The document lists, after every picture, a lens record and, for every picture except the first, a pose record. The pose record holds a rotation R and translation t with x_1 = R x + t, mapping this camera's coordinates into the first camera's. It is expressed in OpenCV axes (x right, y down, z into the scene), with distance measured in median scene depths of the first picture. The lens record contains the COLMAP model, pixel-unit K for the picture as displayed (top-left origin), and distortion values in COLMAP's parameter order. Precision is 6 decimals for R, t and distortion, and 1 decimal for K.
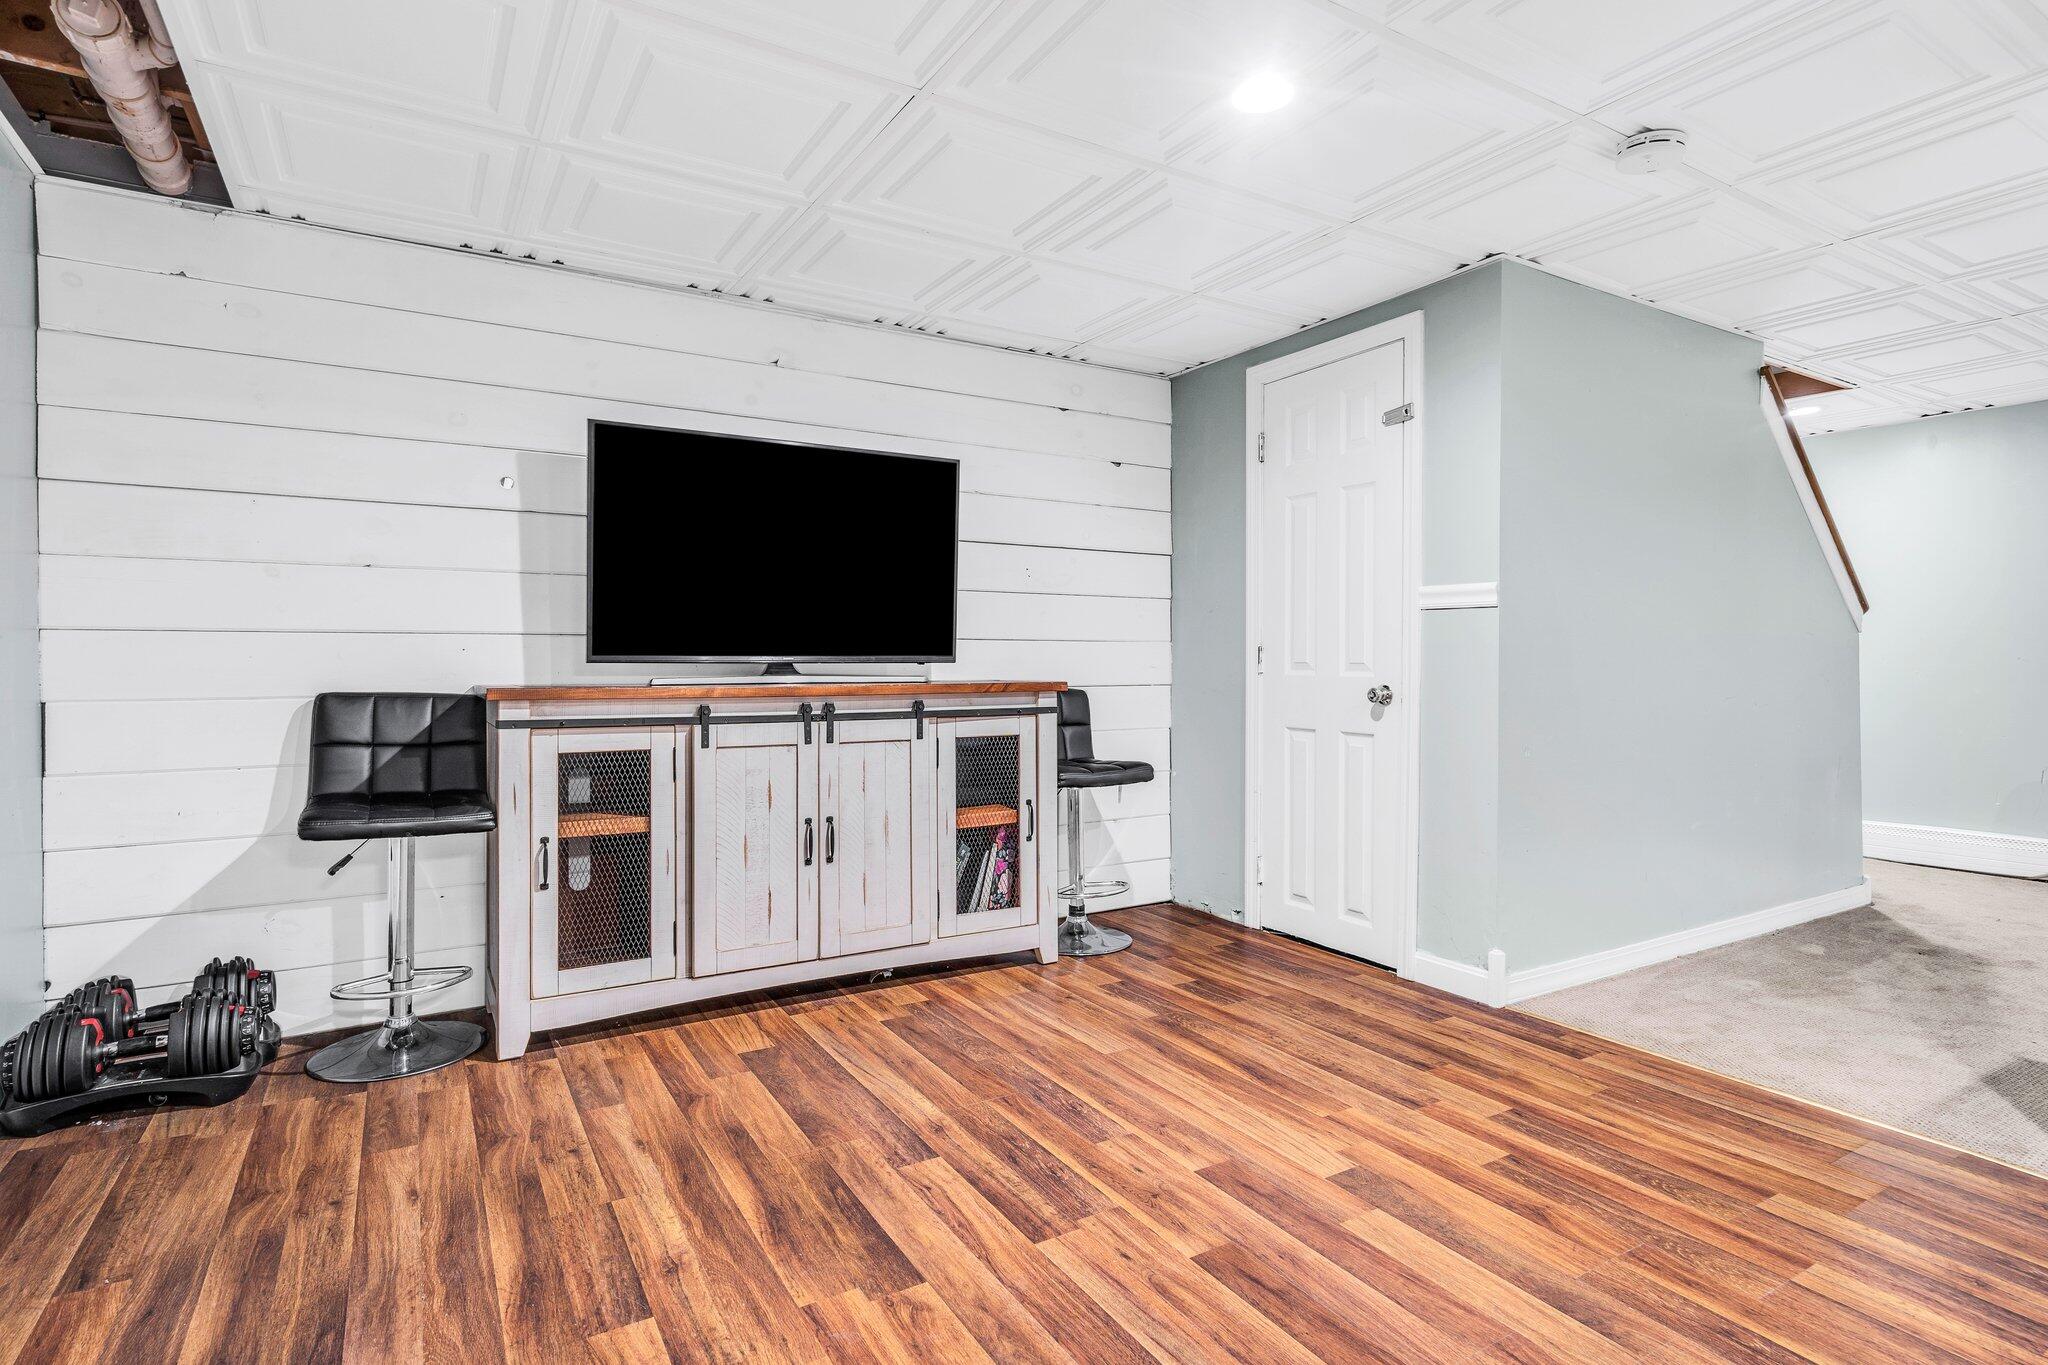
lens RADIAL K [[1025.5, 0, 1024.0], [0, 1025.5, 668.7], [0, 0, 1]] dist [0.002516, -0.000074]
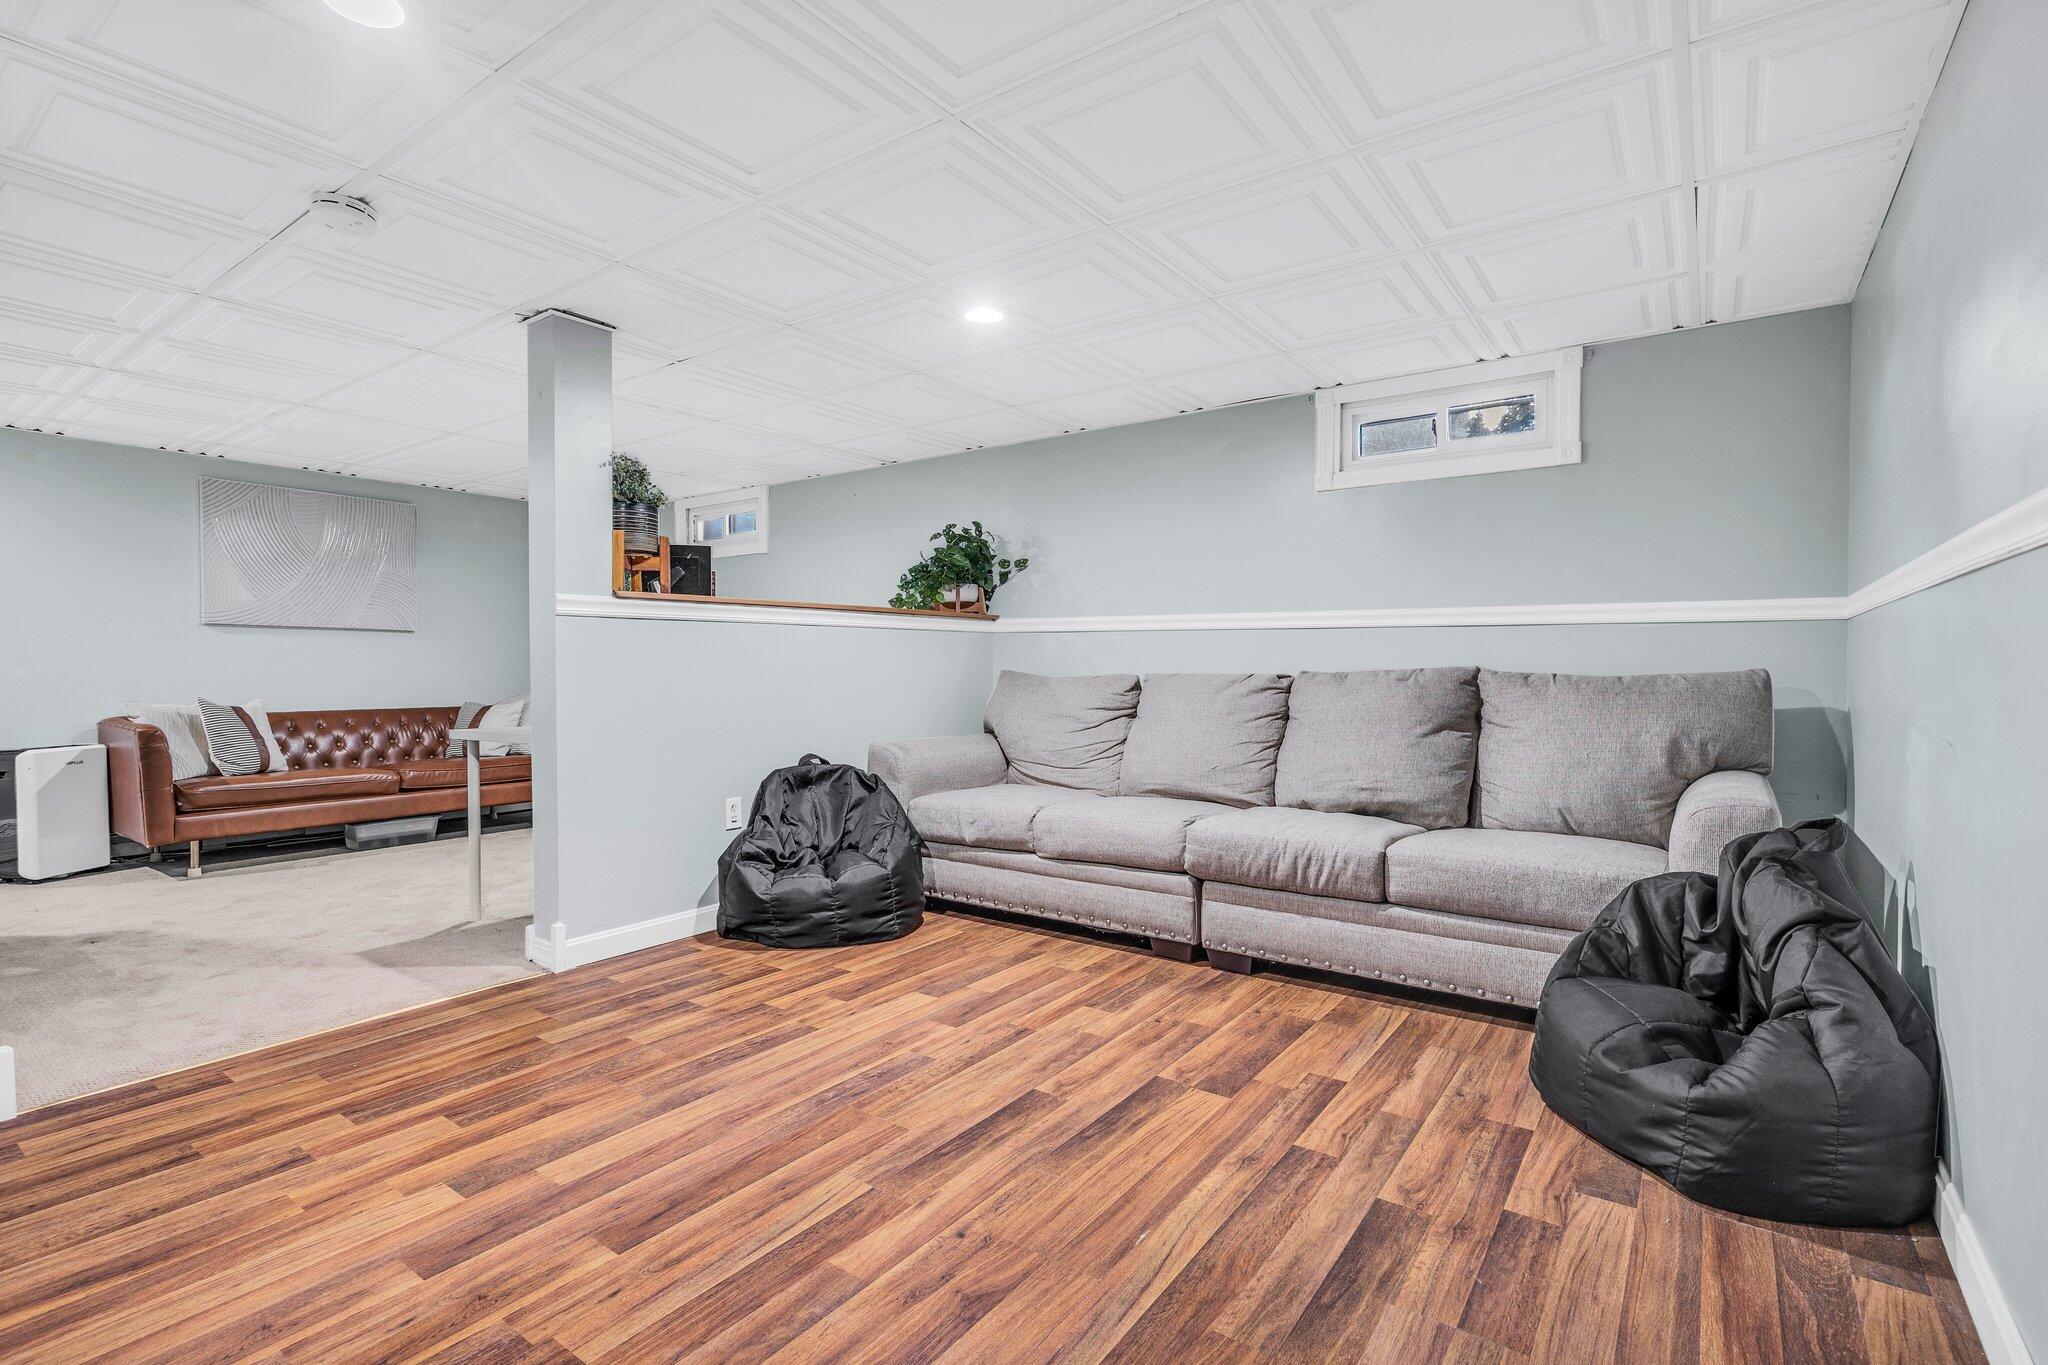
lens RADIAL K [[978.7, 0, 1022.1], [0, 978.7, 682.6], [0, 0, 1]] dist [-0.002352, -0.000102]
pose [[-0.399312, -0.013834, 0.916711, -0.681408], [0.009159, 0.999776, 0.019077, -0.008231], [-0.916769, 0.016014, -0.399096, 0.778884]]
